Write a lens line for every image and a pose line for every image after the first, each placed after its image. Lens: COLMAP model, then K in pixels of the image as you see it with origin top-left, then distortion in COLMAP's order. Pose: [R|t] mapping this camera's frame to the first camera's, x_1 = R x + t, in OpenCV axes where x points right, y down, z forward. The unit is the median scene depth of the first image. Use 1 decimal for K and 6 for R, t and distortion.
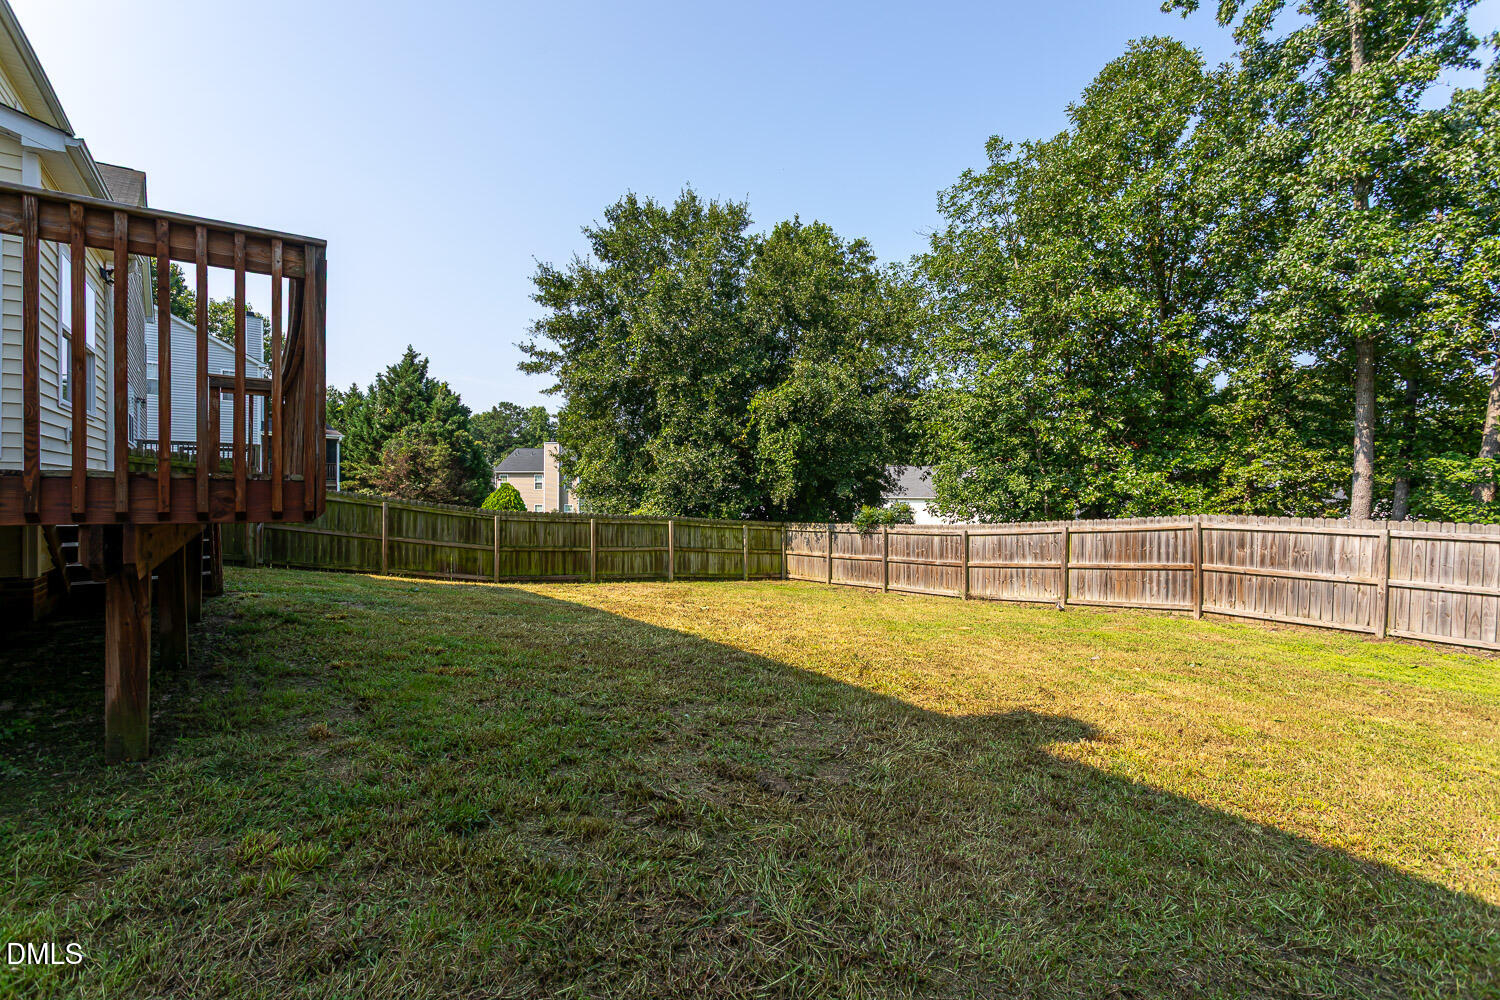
lens RADIAL K [[711.8, 0, 750.0], [0, 711.8, 500.0], [0, 0, 1]] dist [0.001216, -0.000002]
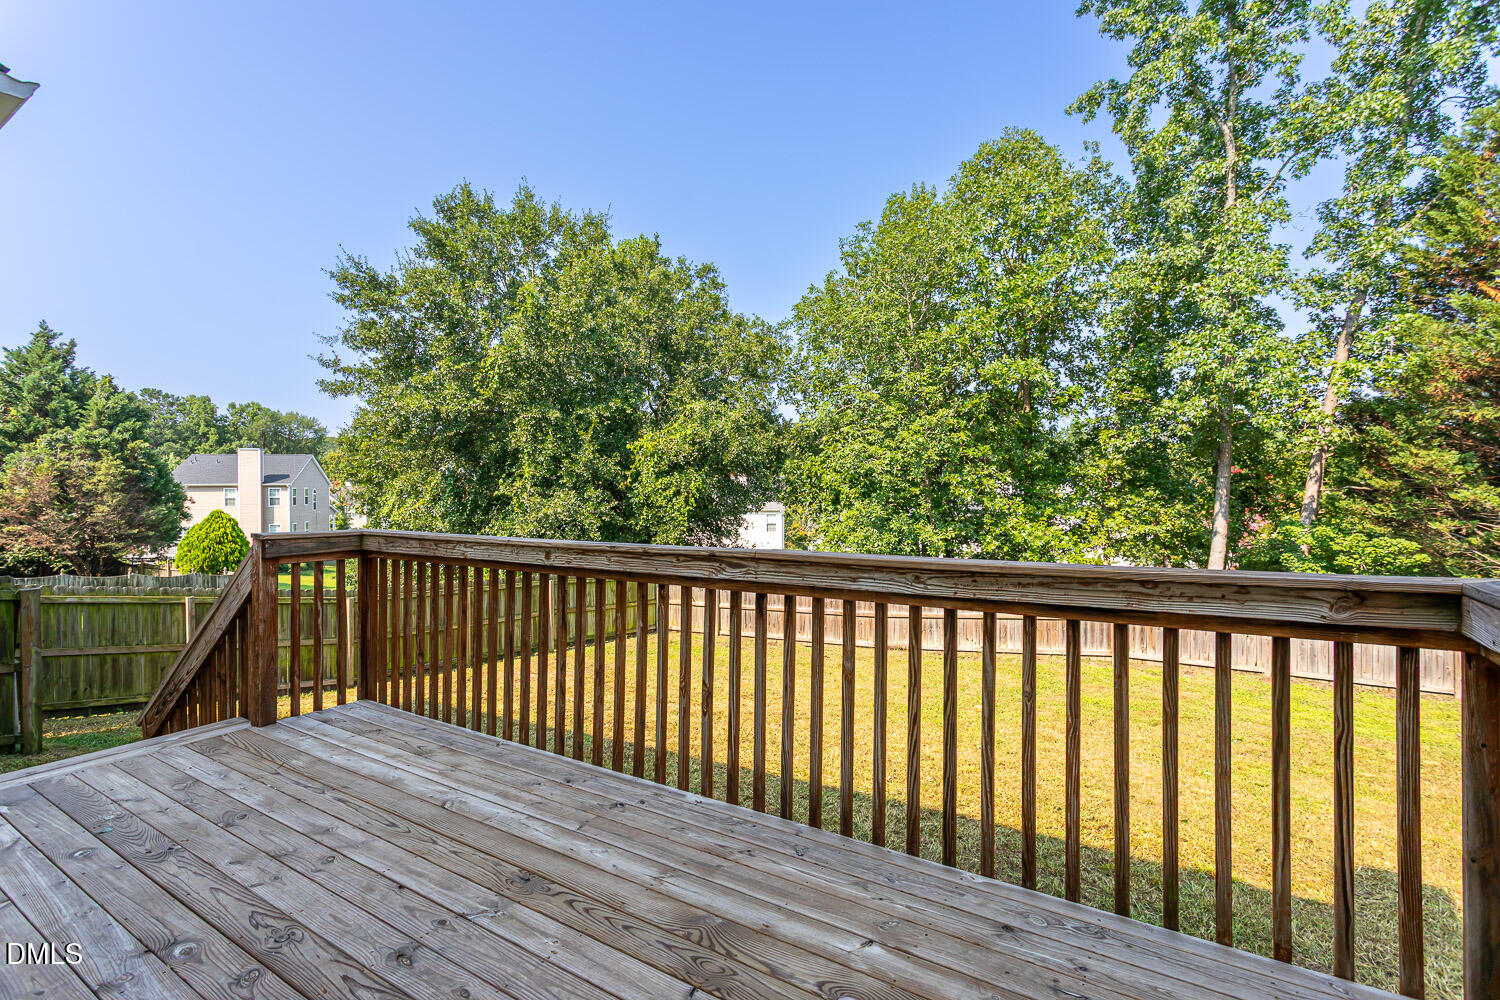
lens RADIAL K [[711.8, 0, 750.0], [0, 711.8, 500.0], [0, 0, 1]] dist [0.001216, -0.000002]
pose [[0.923112, -0.017526, 0.384132, -0.185113], [0.014652, 0.999838, 0.010407, -0.062214], [-0.384253, -0.003978, 0.923219, 0.097827]]
